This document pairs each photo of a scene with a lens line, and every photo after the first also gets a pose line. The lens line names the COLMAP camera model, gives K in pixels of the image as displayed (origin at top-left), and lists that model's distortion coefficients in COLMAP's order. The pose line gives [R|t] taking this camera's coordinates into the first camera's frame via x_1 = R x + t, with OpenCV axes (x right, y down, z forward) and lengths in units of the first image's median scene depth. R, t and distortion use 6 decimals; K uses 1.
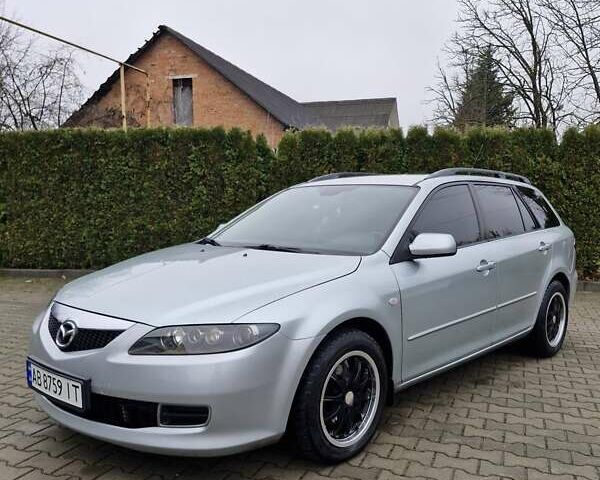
lens RADIAL K [[616.7, 0, 300.0], [0, 616.7, 240.0], [0, 0, 1]] dist [-0.018190, -0.018699]
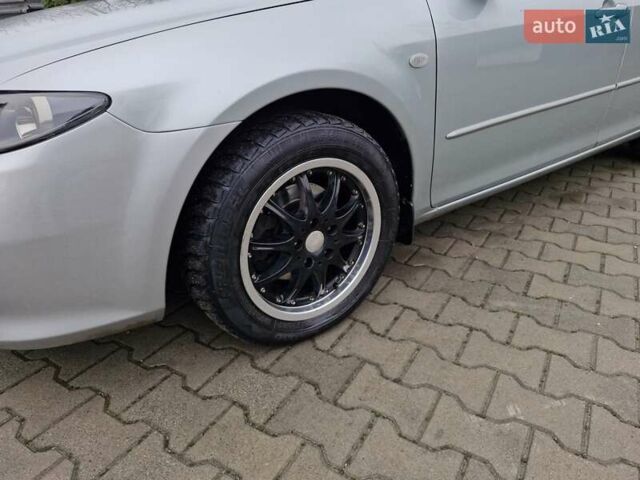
lens RADIAL K [[441.3, 0, 320.0], [0, 441.3, 240.0], [0, 0, 1]] dist [0.008719, -0.002044]
pose [[0.977866, 0.063470, -0.199371, 0.150613], [0.017701, 0.924367, 0.381094, 0.094882], [0.208480, -0.376188, 0.902784, 0.588851]]
